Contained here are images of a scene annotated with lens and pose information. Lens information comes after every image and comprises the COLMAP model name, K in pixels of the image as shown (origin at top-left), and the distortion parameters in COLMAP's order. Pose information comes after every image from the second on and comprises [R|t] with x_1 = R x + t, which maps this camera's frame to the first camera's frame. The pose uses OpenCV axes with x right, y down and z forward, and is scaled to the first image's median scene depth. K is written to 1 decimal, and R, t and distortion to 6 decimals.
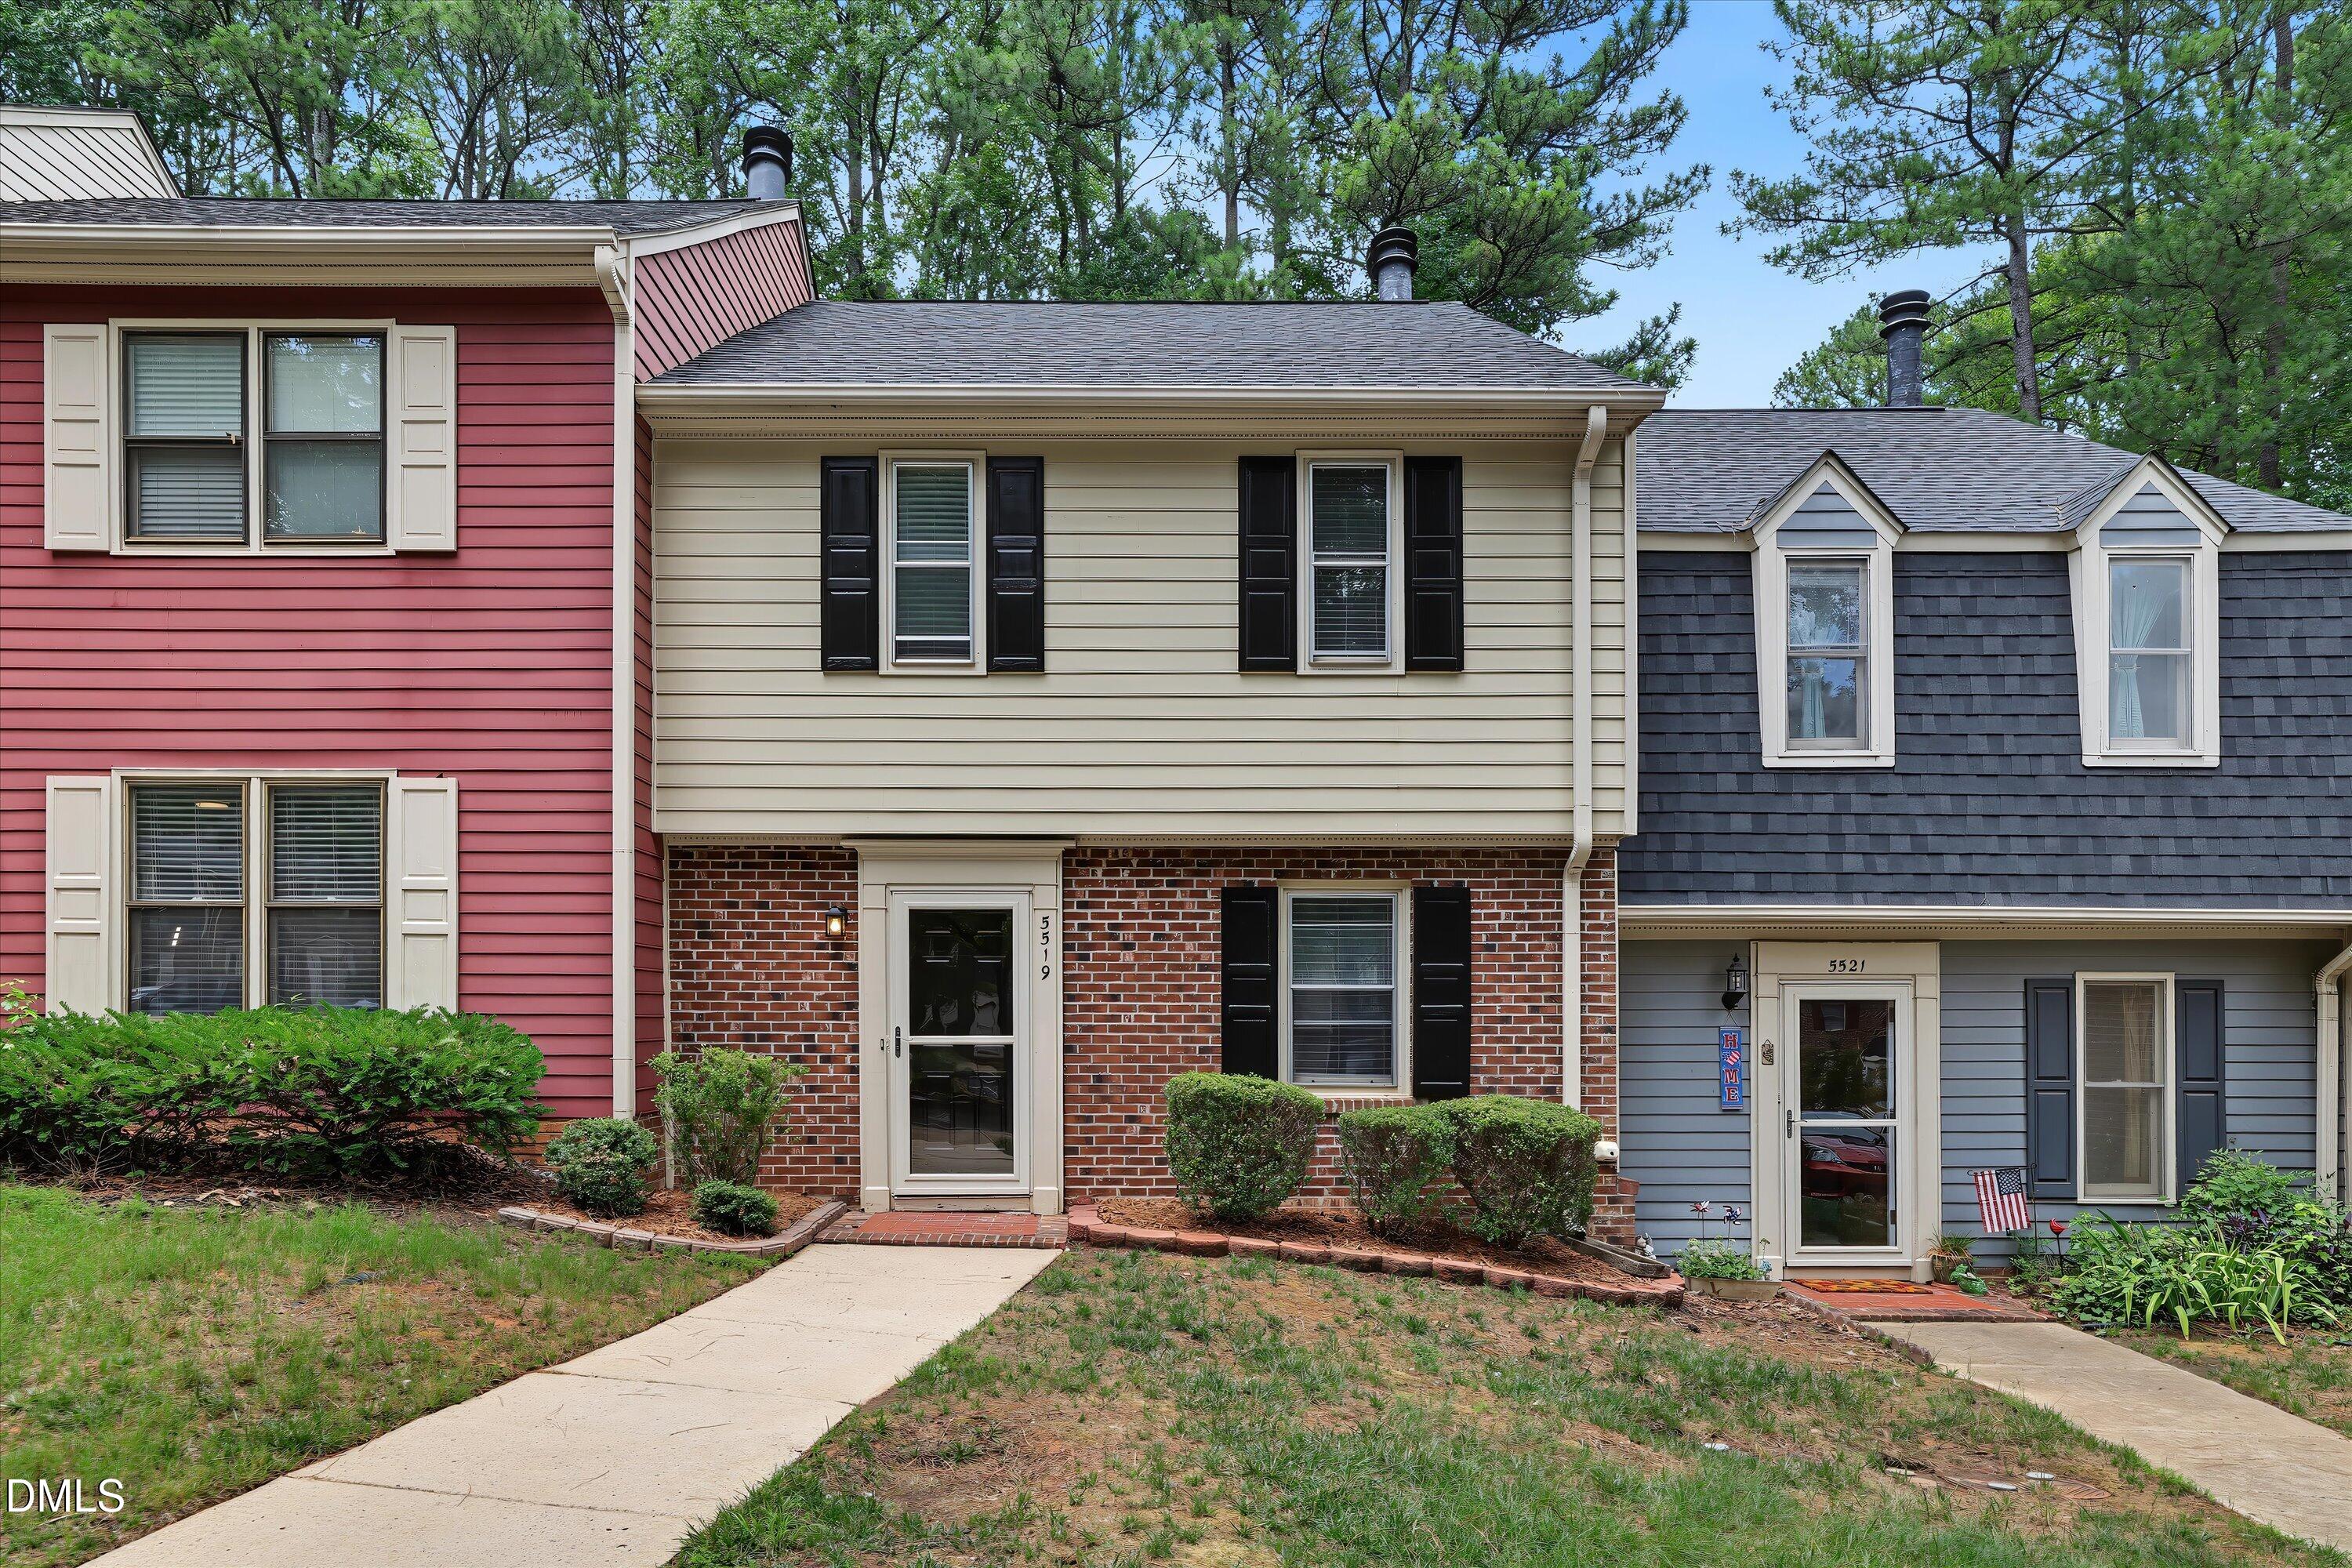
lens RADIAL K [[2134.4, 0, 1176.8], [0, 2134.4, 688.8], [0, 0, 1]] dist [-0.042271, 0.115443]
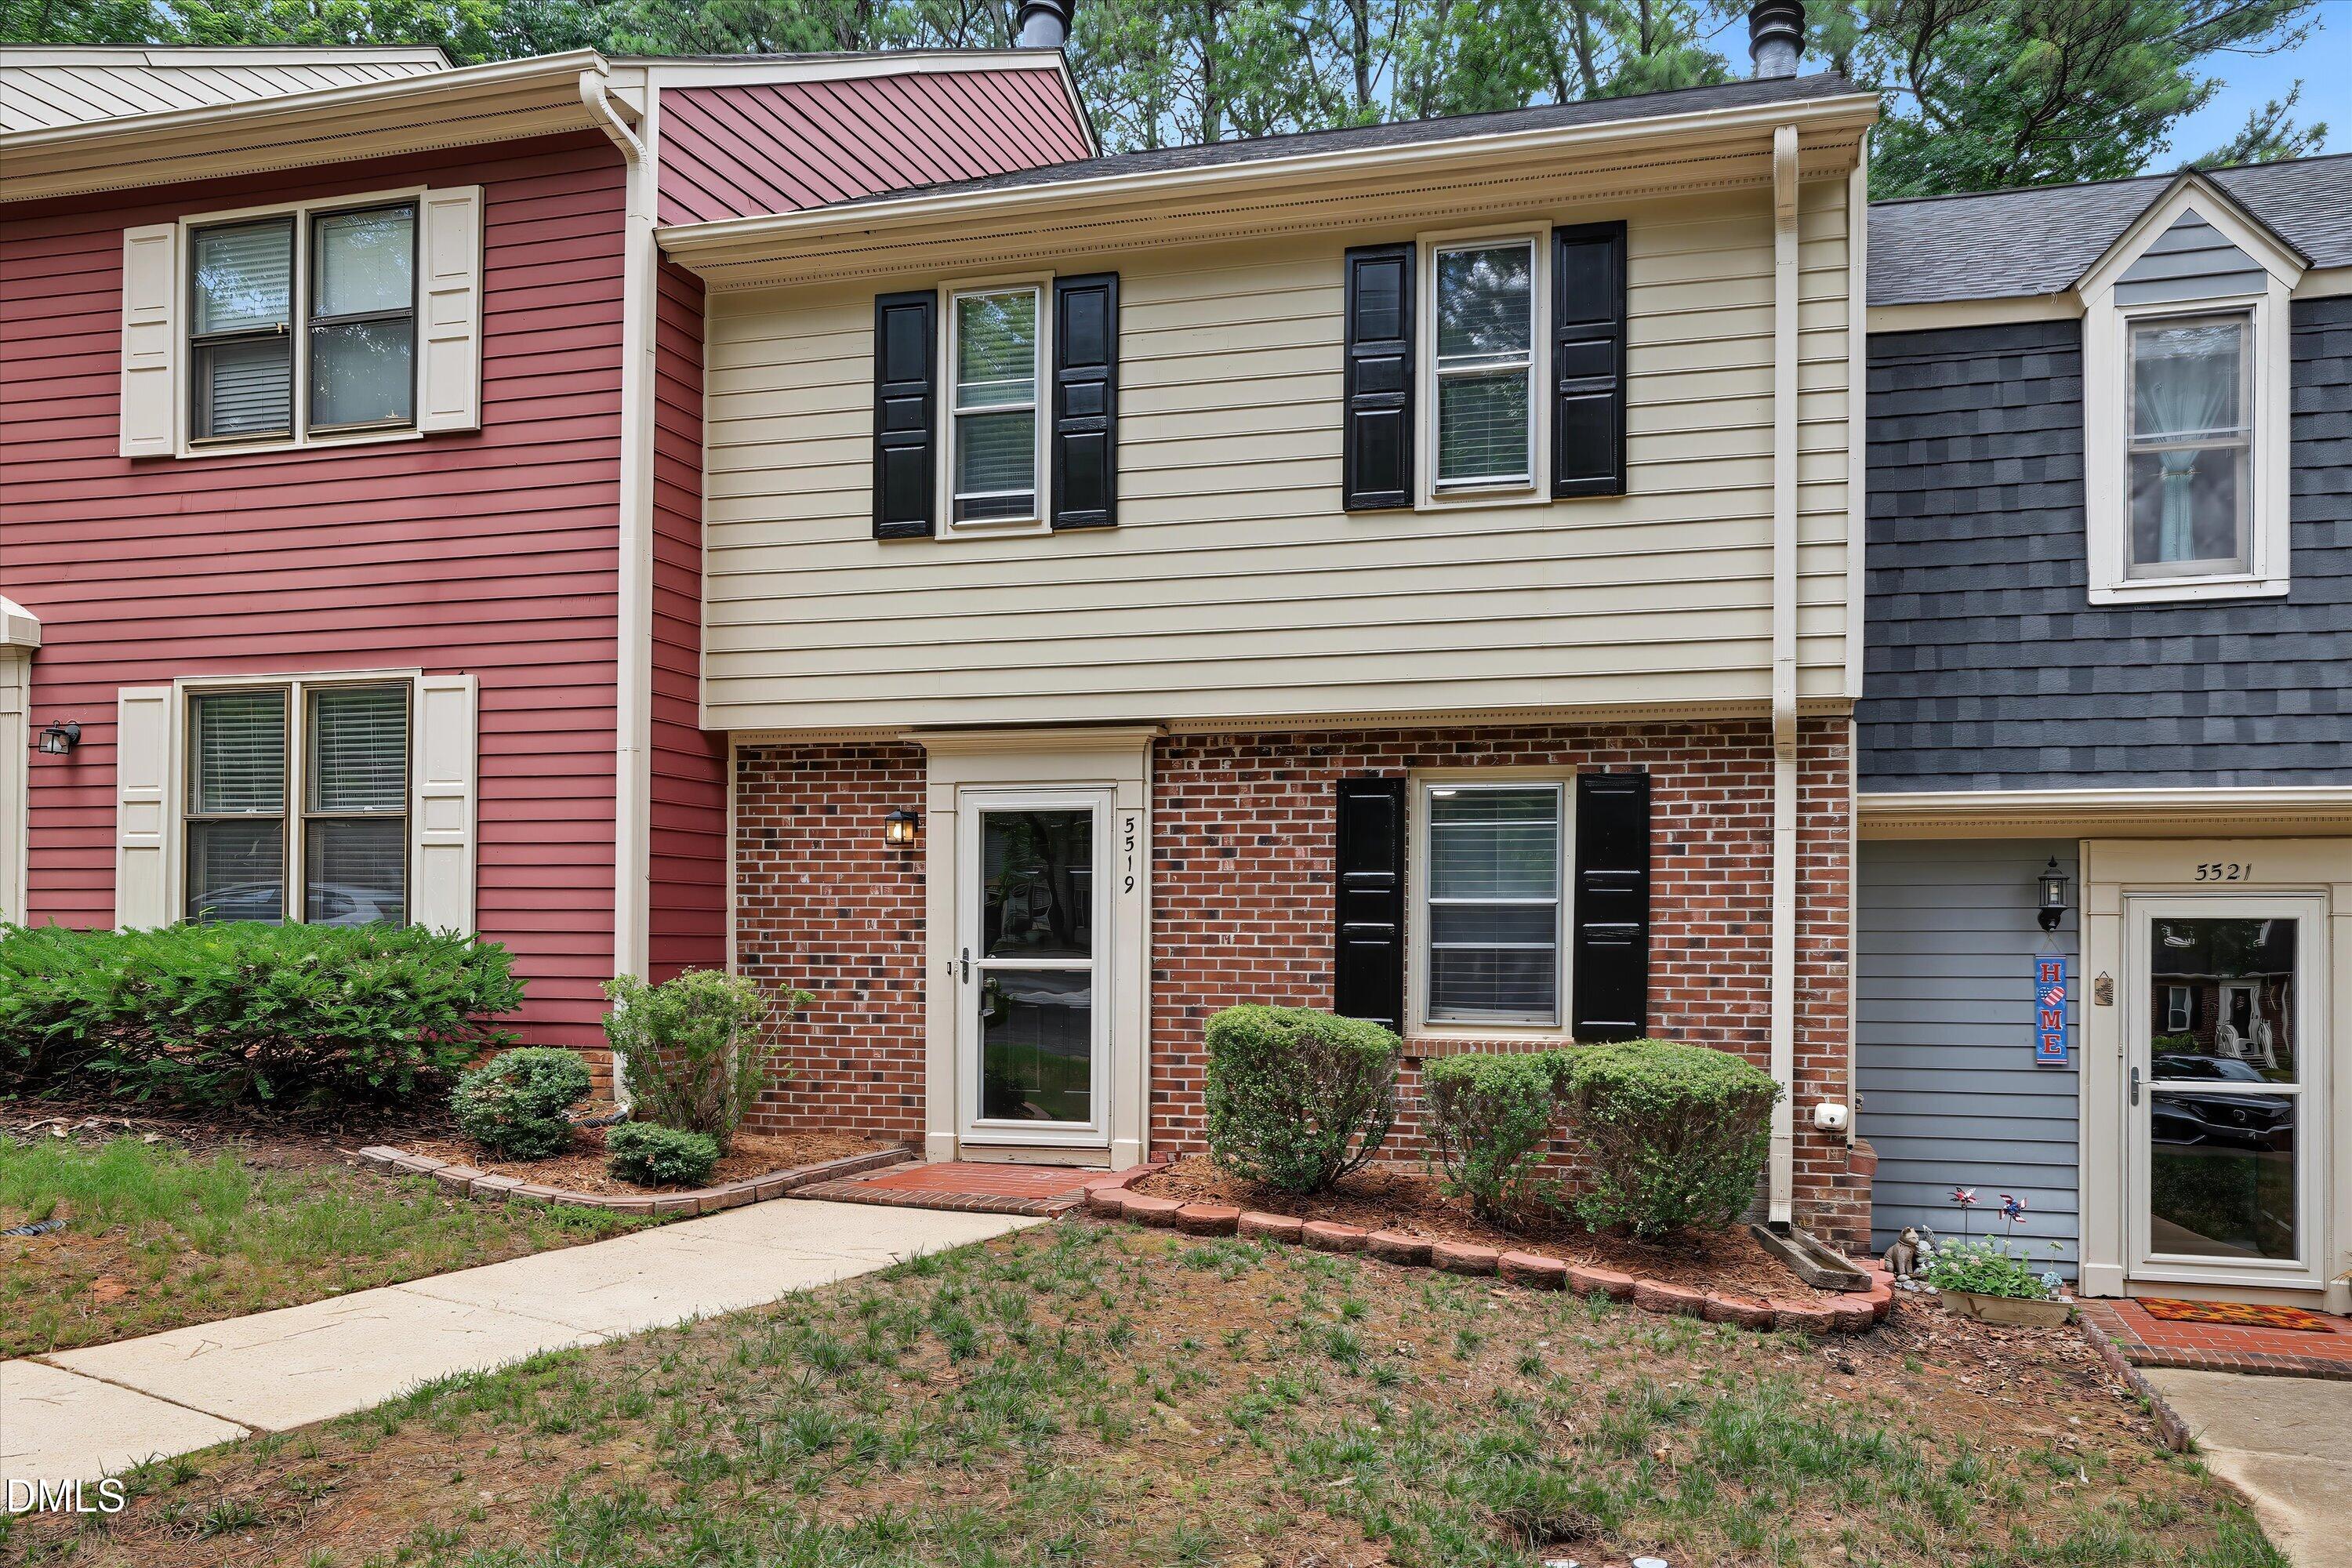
lens RADIAL K [[2134.4, 0, 1176.8], [0, 2134.4, 688.8], [0, 0, 1]] dist [-0.042271, 0.115443]
pose [[0.946657, -0.033971, -0.320447, 0.226517], [0.044252, 0.998711, 0.024852, 0.036091], [0.319190, -0.037706, 0.946940, 0.214053]]
